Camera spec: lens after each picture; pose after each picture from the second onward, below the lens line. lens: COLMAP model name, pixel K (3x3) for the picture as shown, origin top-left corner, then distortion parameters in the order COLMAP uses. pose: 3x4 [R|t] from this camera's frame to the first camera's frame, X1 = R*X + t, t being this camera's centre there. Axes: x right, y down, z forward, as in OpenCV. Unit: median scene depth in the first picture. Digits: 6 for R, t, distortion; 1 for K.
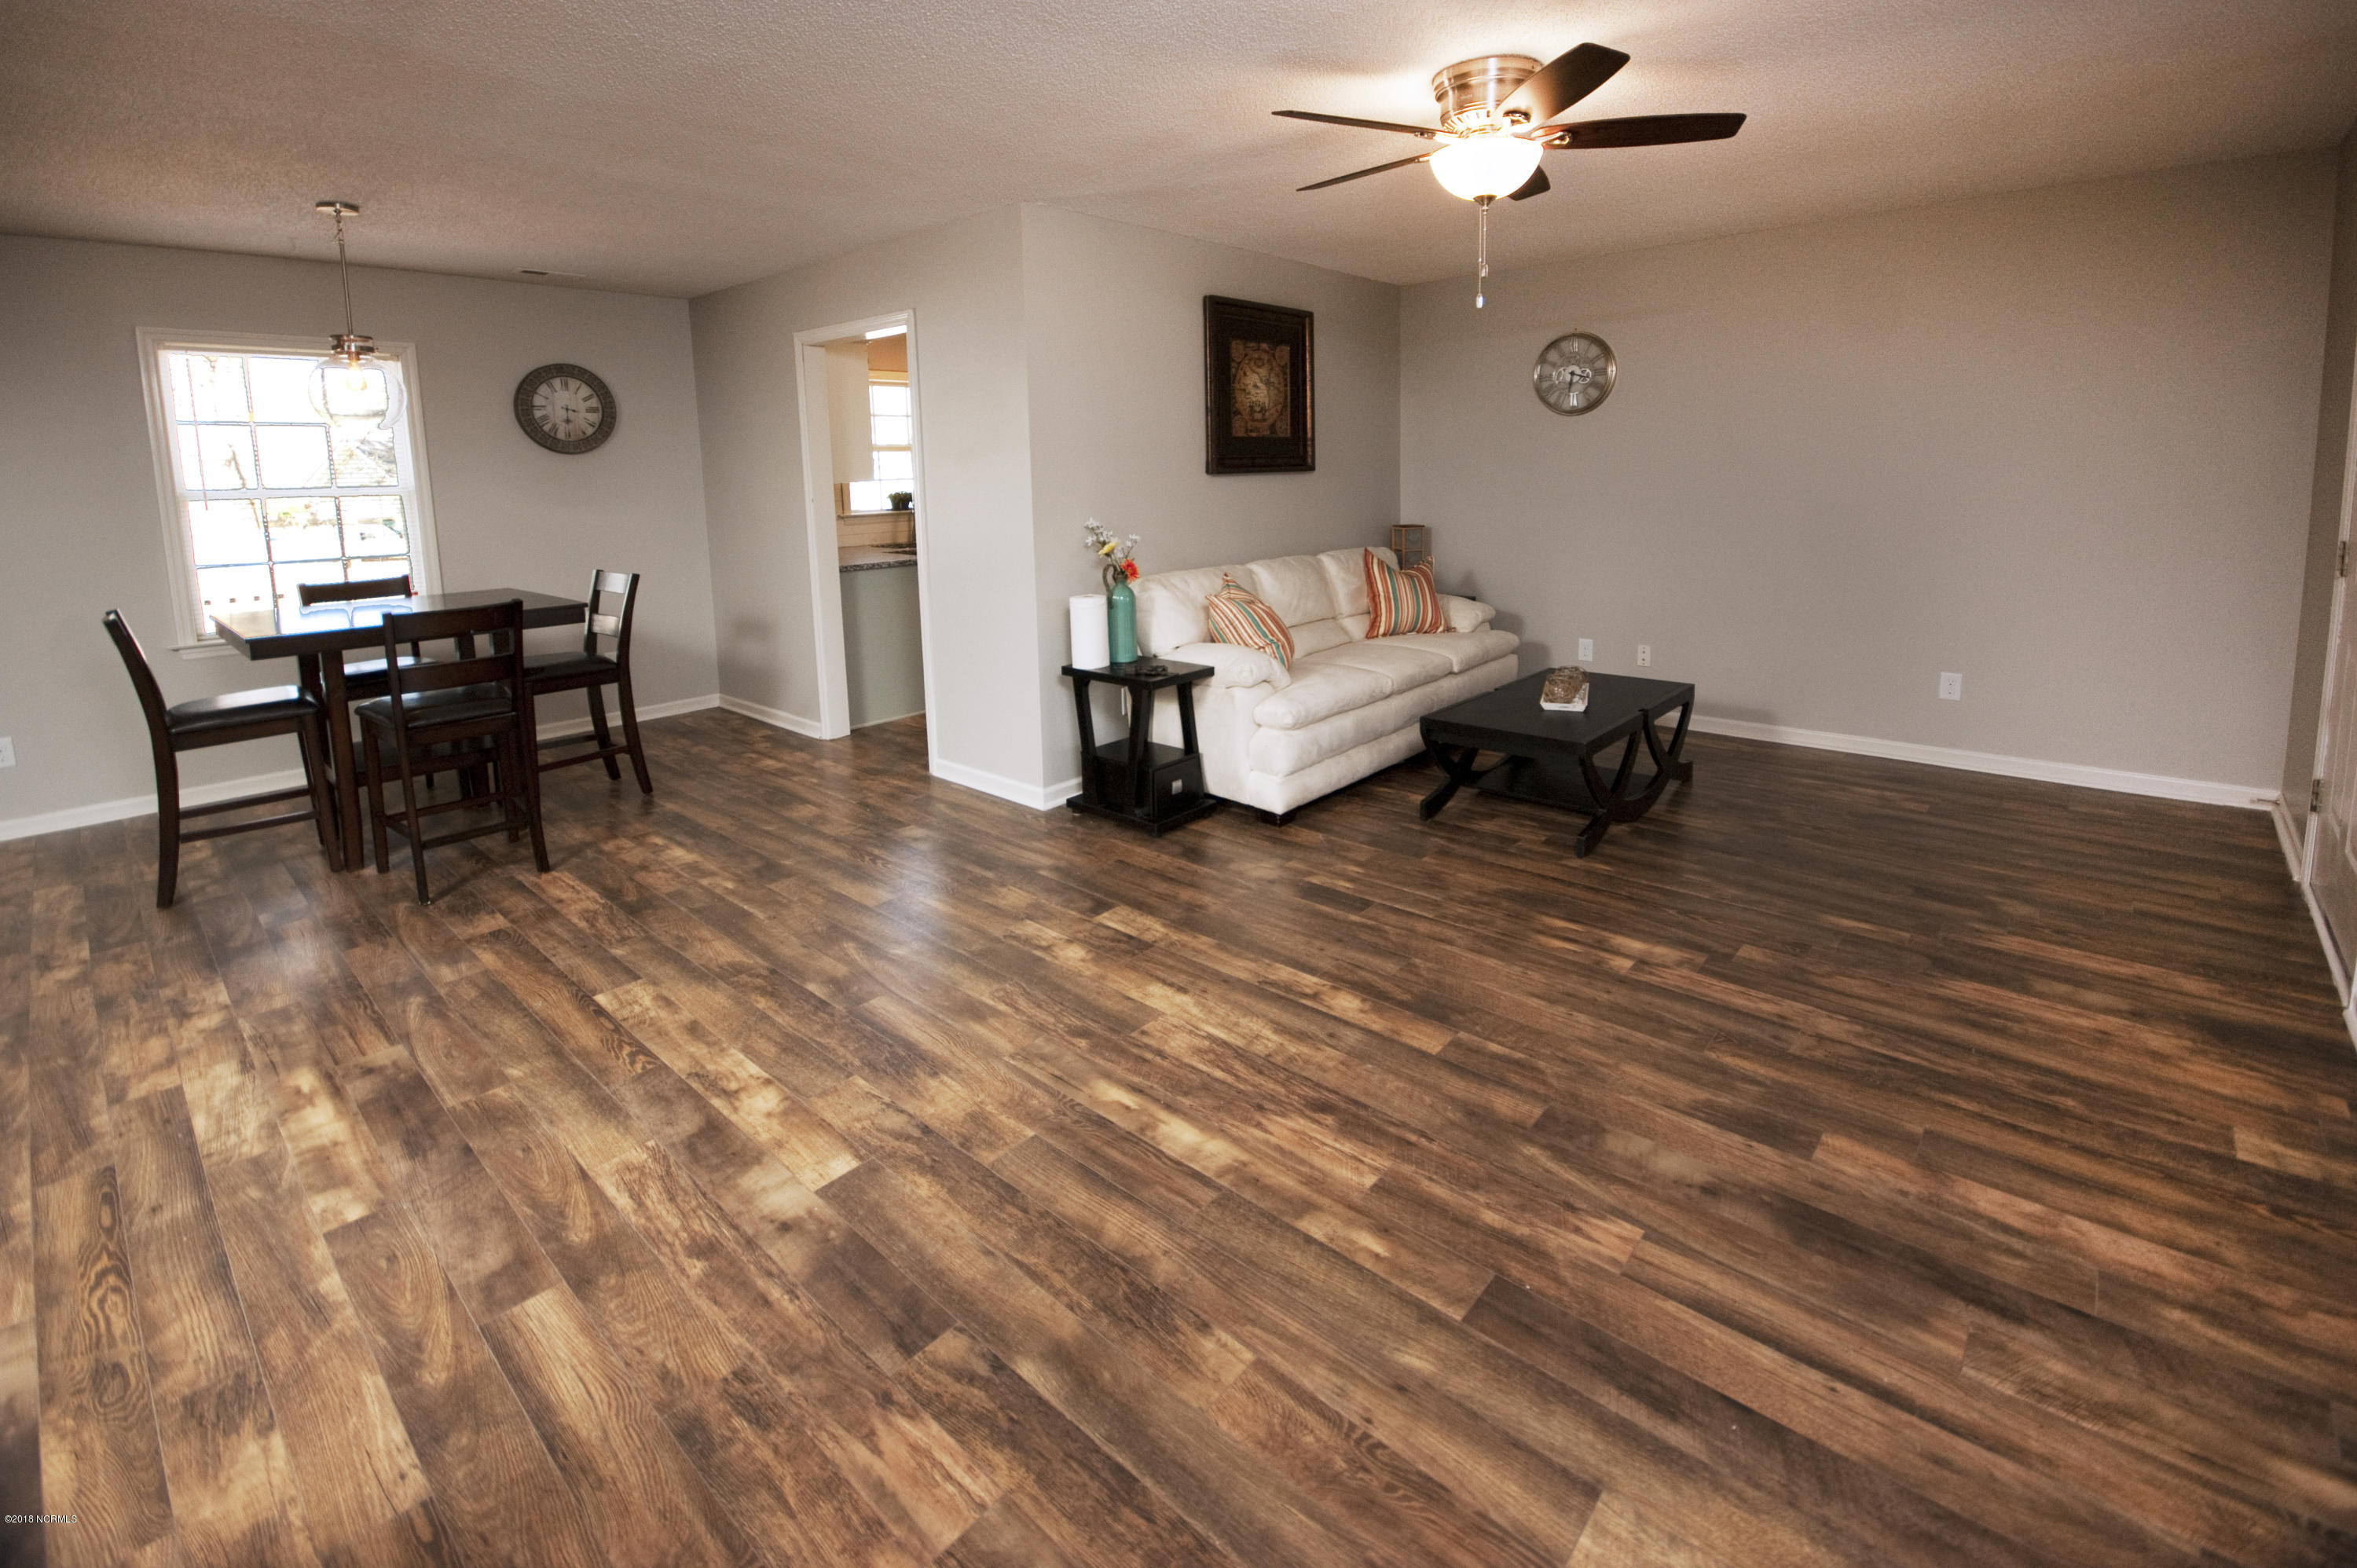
lens RADIAL K [[1025.0, 0, 1195.5], [0, 1025.0, 668.0], [0, 0, 1]] dist [0.009395, -0.012208]
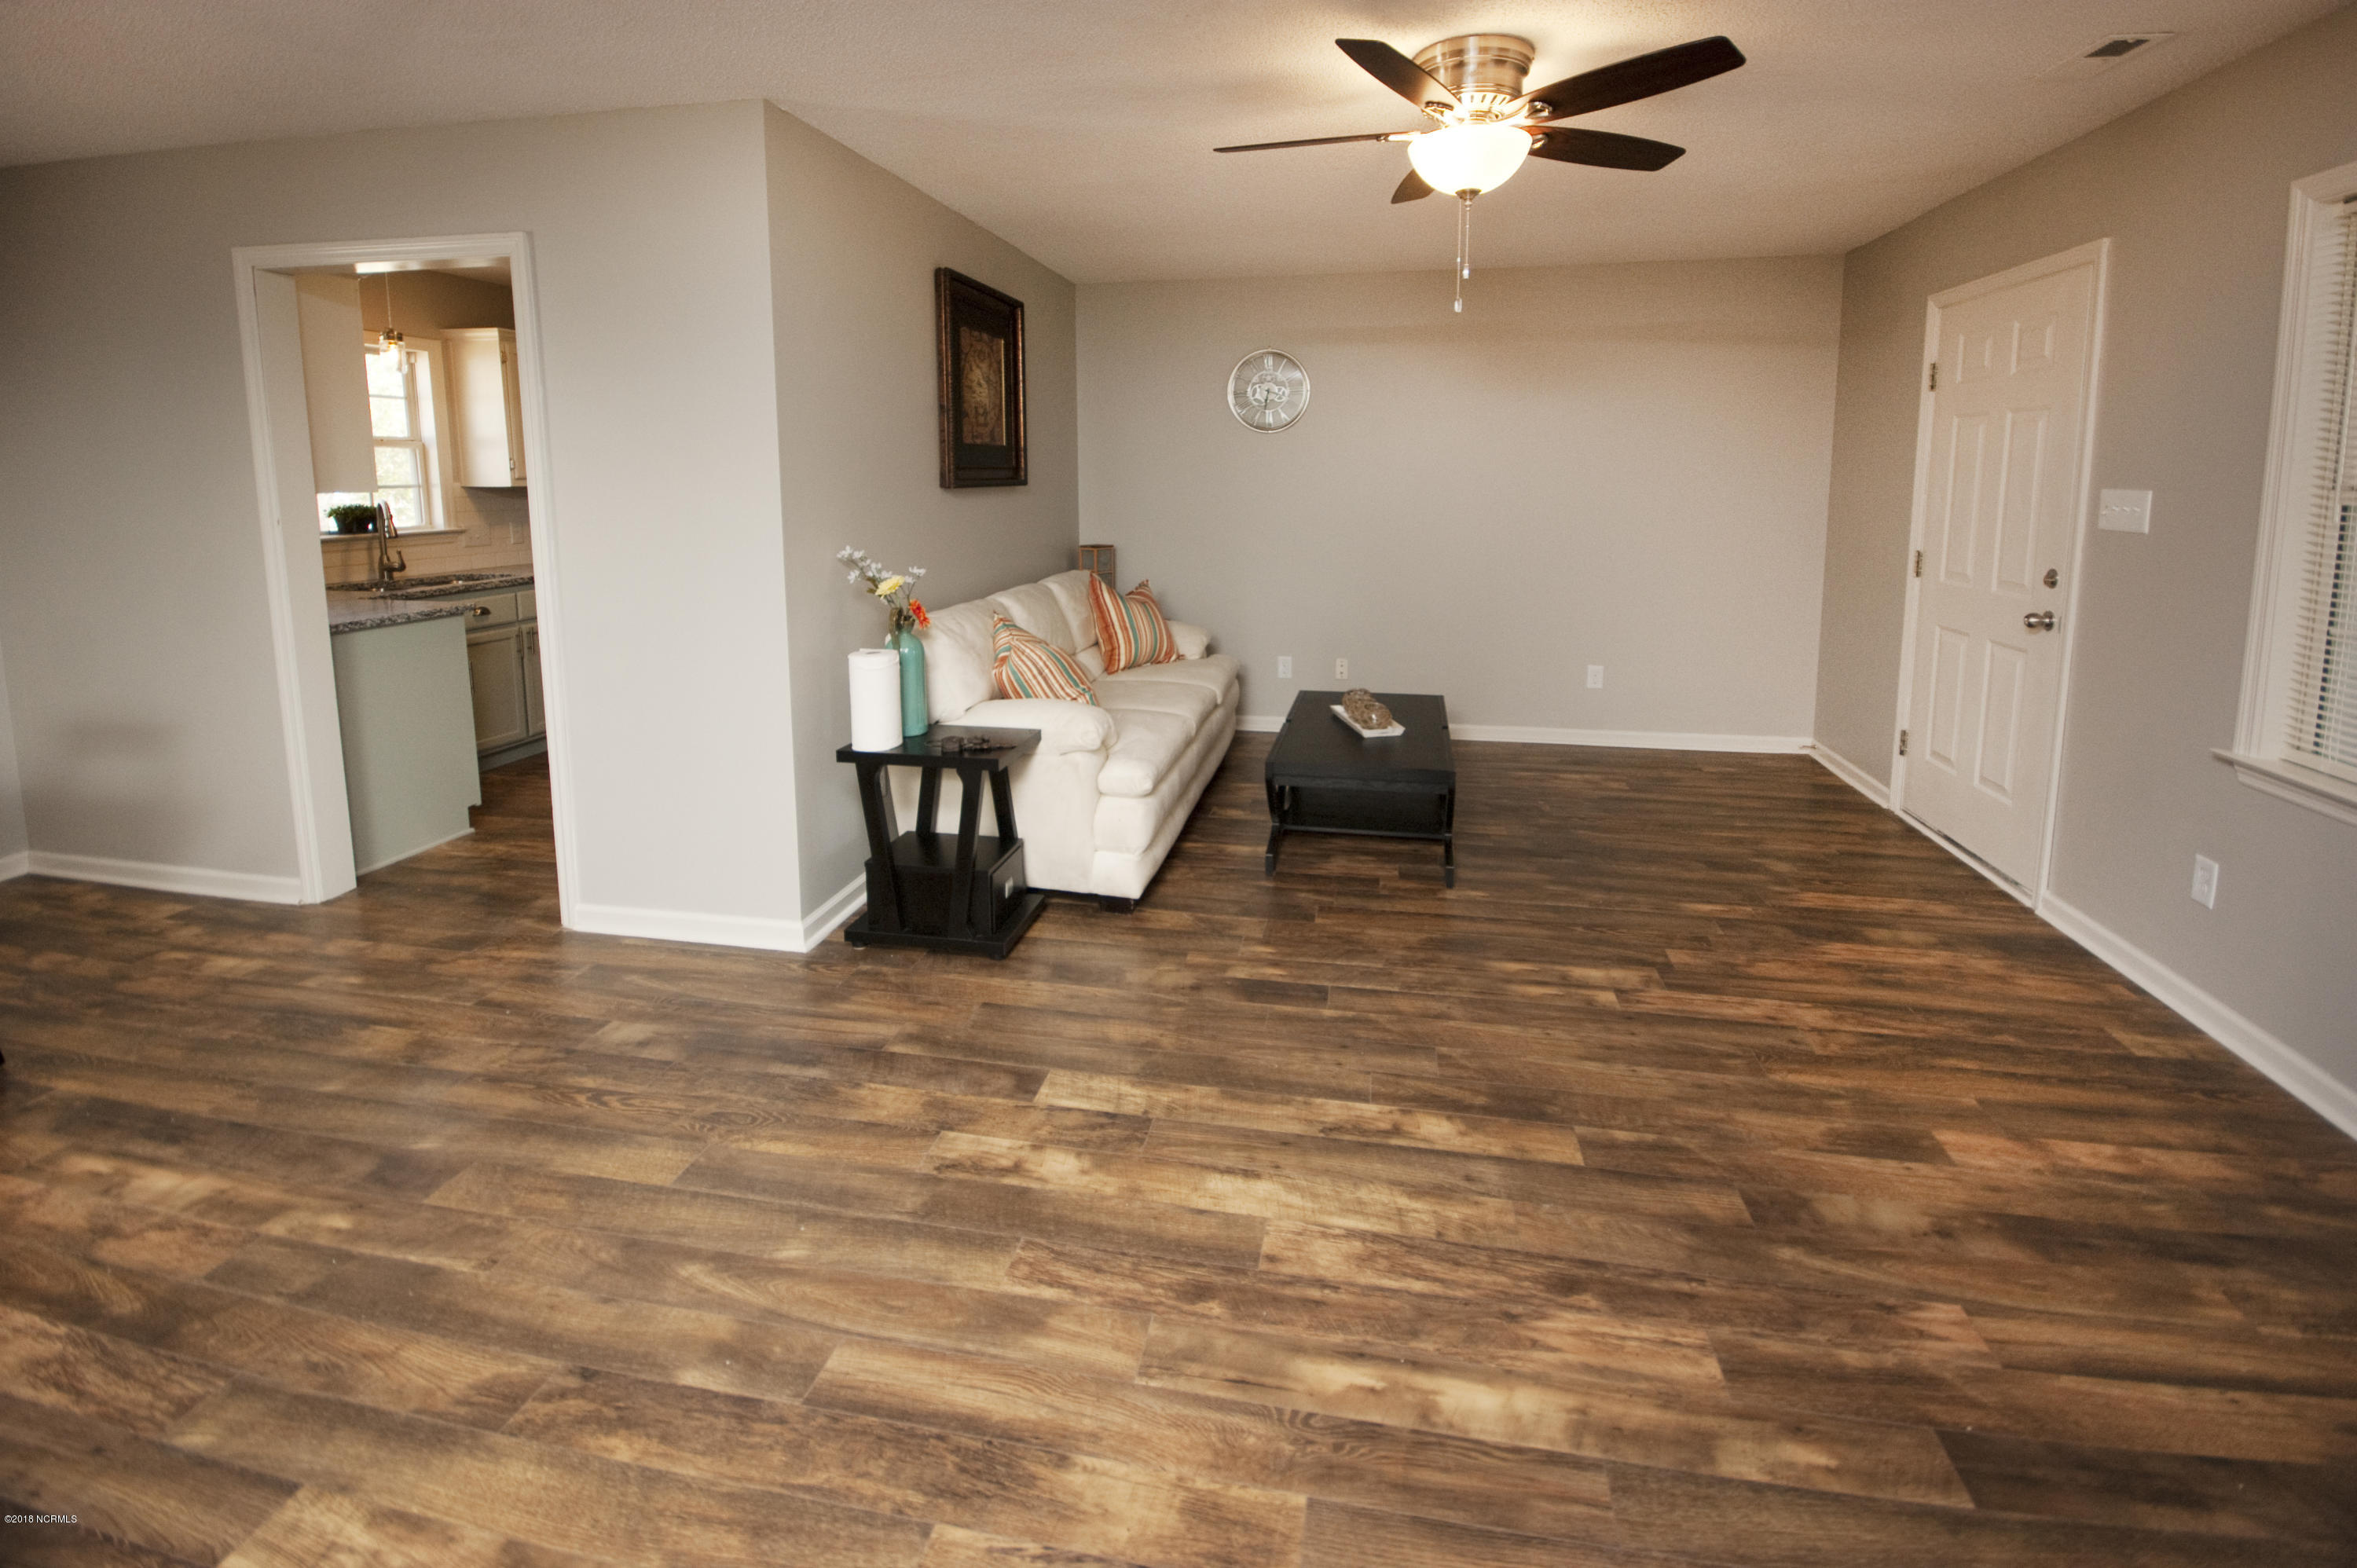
lens RADIAL K [[1025.0, 0, 1196.0], [0, 1025.0, 658.5], [0, 0, 1]] dist [0.009395, -0.012208]
pose [[0.856689, -0.071369, 0.510873, -0.390483], [0.081947, 0.996635, 0.001812, -0.066587], [-0.509283, 0.040312, 0.859654, 0.342896]]
